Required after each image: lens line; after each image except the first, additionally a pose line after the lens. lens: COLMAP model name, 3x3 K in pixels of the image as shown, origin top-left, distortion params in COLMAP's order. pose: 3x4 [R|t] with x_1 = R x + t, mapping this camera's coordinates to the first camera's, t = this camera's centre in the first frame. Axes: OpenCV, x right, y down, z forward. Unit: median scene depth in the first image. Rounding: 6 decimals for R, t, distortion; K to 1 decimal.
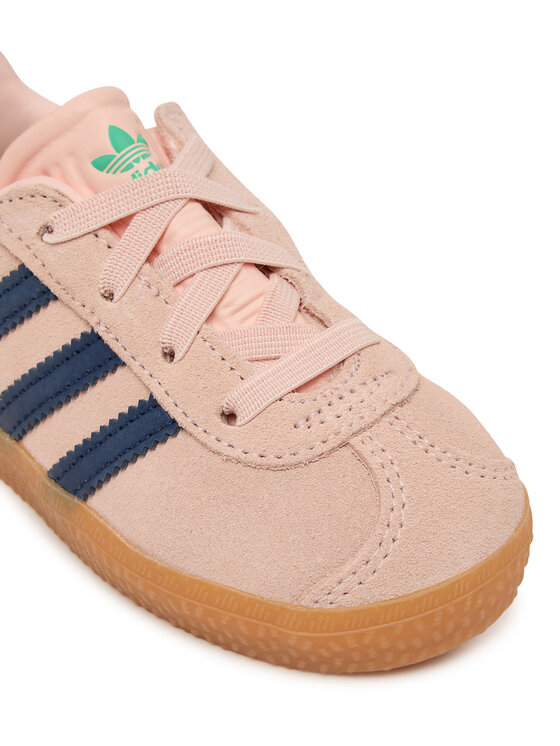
lens RADIAL K [[2262.0, 0, 280.1], [0, 2262.0, 373.1], [0, 0, 1]] dist [-0.300335, 0.000000]
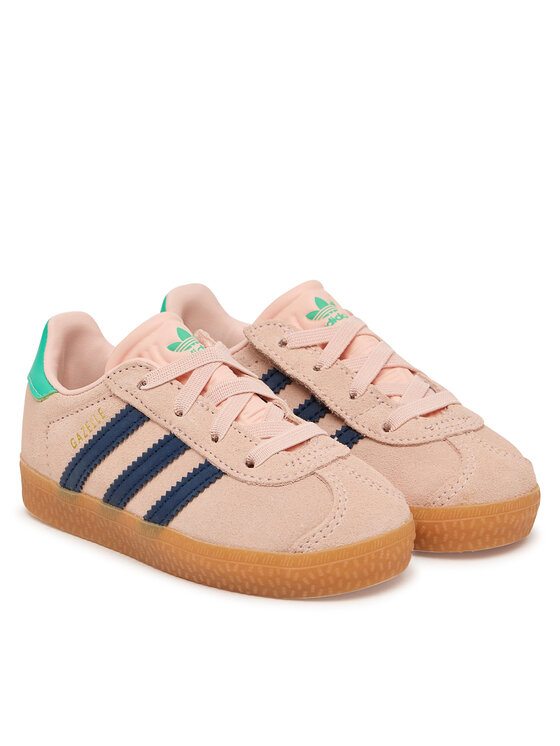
lens RADIAL K [[2202.6, 0, 280.1], [0, 2202.6, 372.8], [0, 0, 1]] dist [-0.138541, 0.000000]
pose [[0.998538, -0.011070, 0.052906, -0.091656], [0.023640, 0.969664, -0.243295, 0.382504], [-0.048608, 0.244190, 0.968508, -0.766972]]
